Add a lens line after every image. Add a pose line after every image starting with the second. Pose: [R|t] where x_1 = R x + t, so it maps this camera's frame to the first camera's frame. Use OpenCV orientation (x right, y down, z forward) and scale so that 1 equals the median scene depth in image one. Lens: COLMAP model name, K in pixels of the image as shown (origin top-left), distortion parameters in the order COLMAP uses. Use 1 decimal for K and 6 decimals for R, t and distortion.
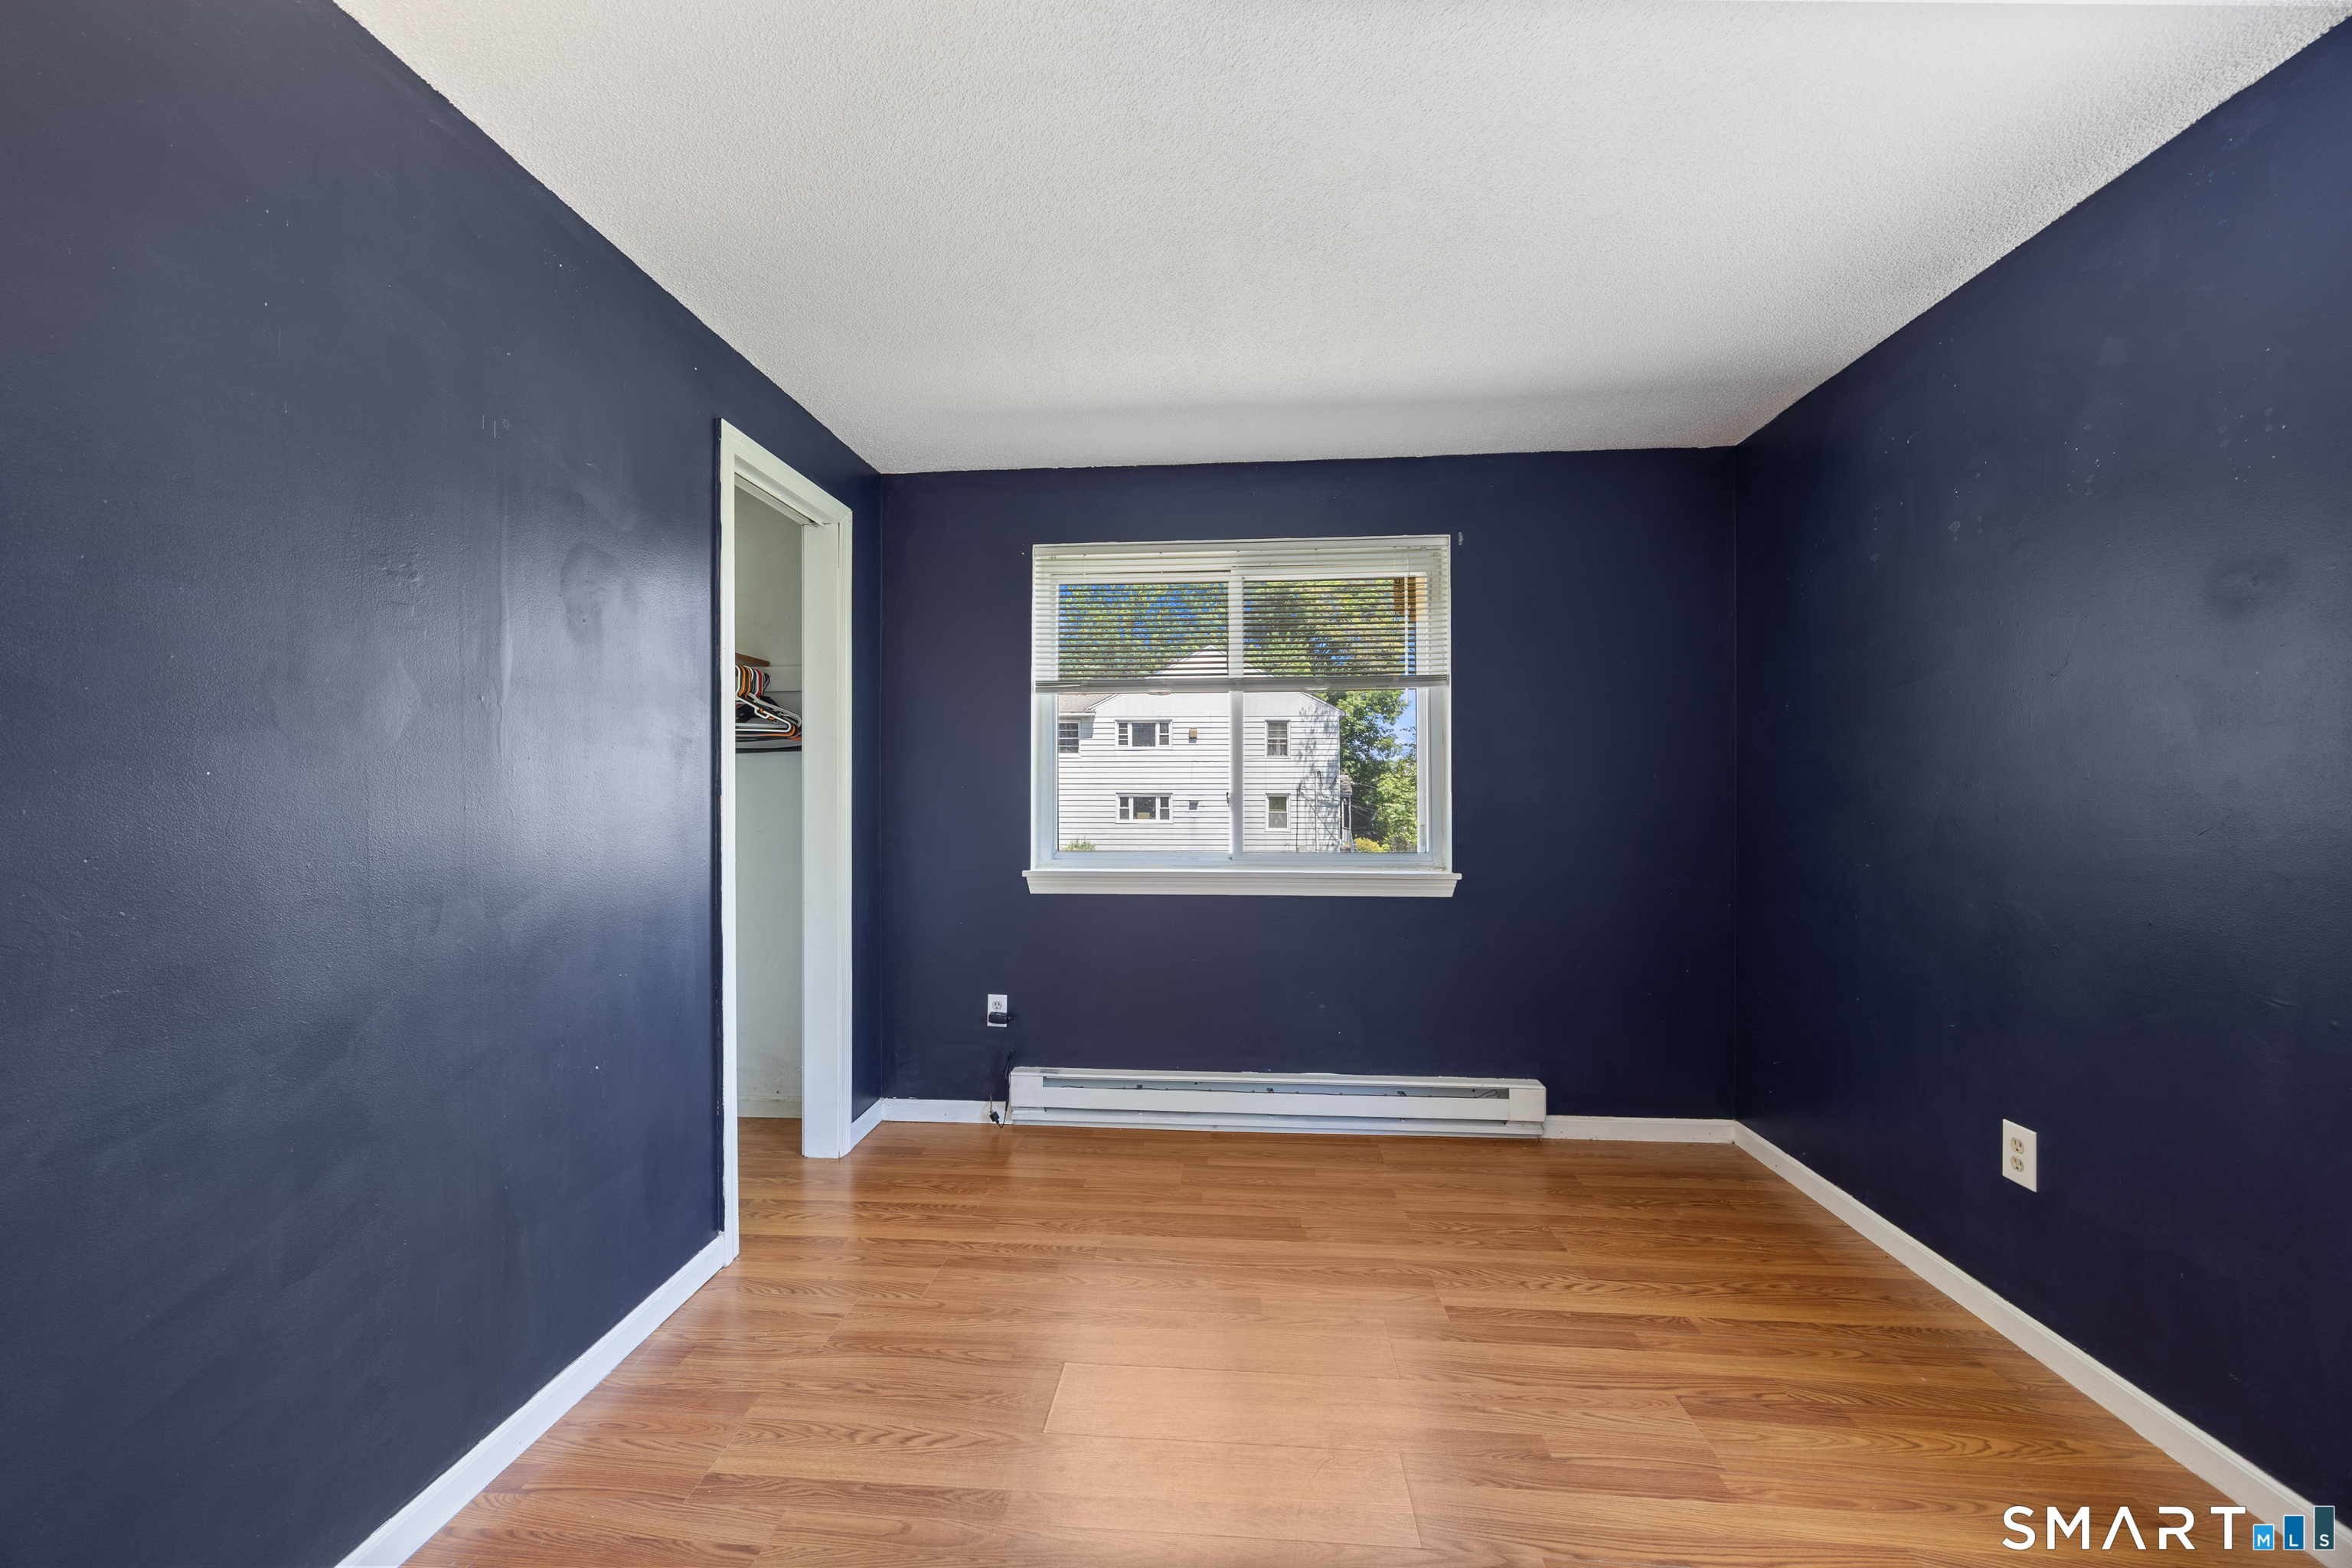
lens RADIAL K [[924.8, 0, 1173.1], [0, 924.8, 794.4], [0, 0, 1]] dist [-0.002067, 0.000693]
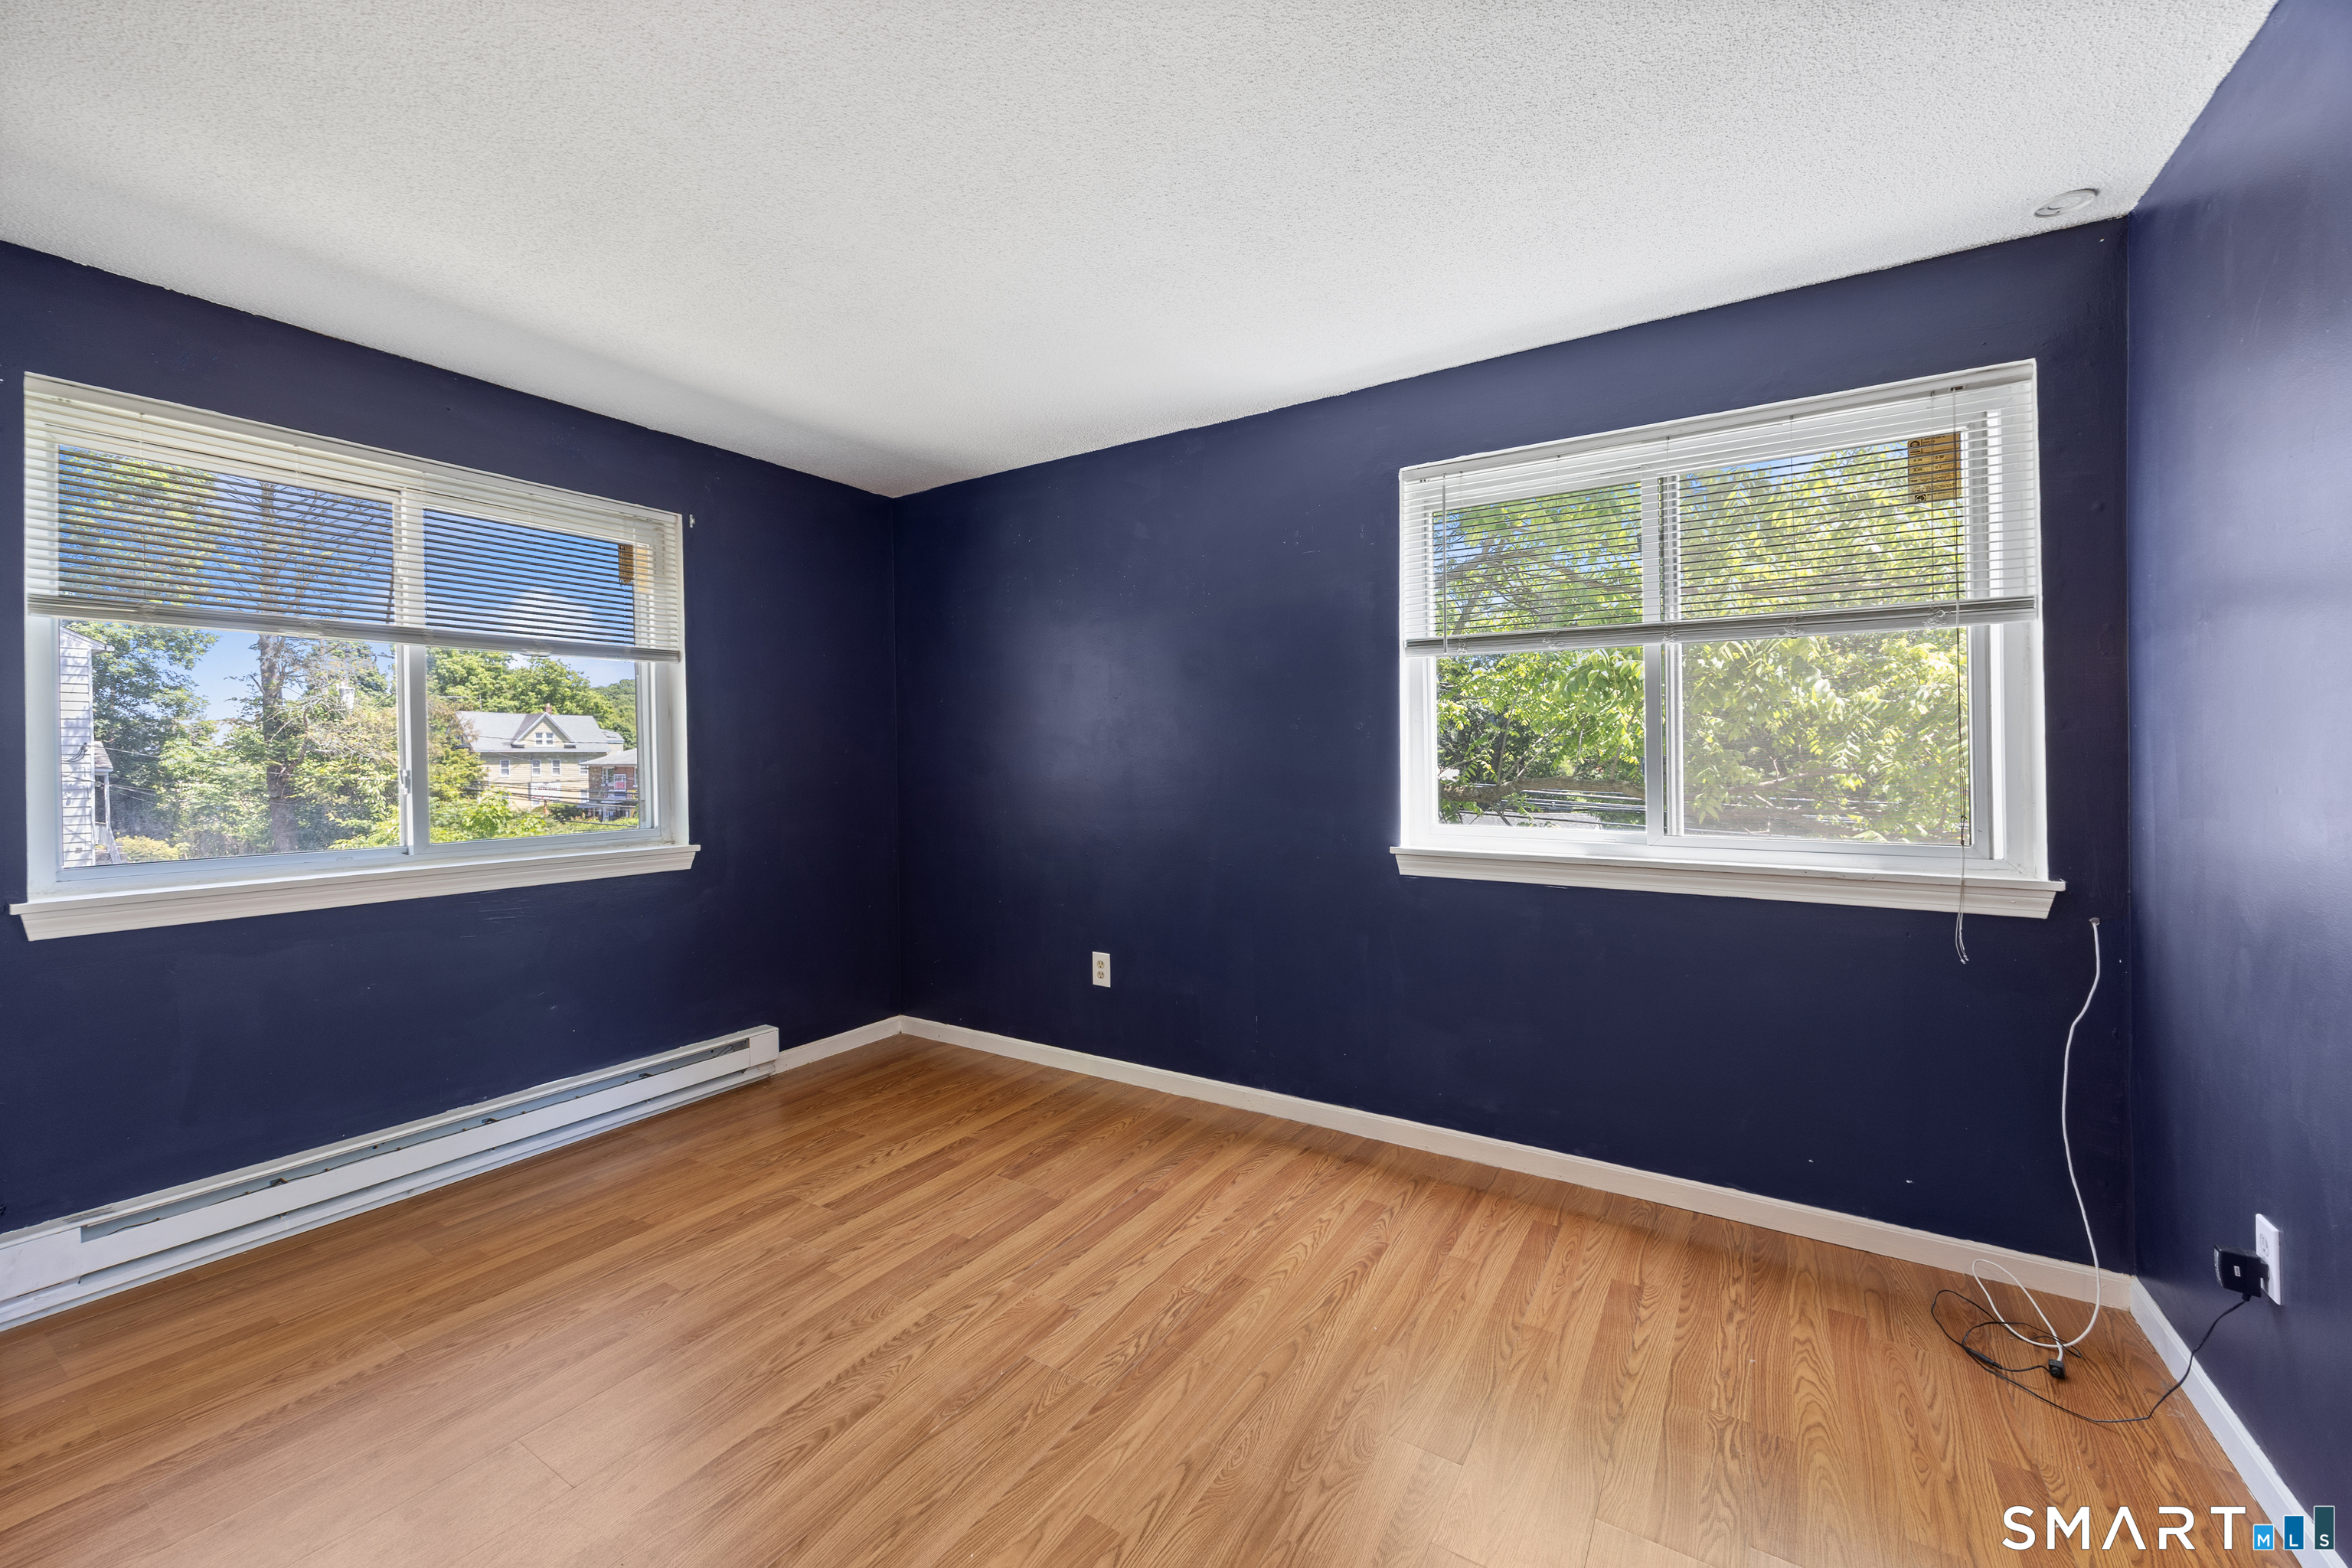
lens RADIAL K [[924.8, 0, 1240.1], [0, 924.8, 746.0], [0, 0, 1]] dist [-0.002067, 0.000693]
pose [[0.414754, 0.007336, 0.909904, -0.412473], [0.010443, 0.999863, -0.012821, -0.006193], [-0.909874, 0.014820, 0.414621, 0.017732]]
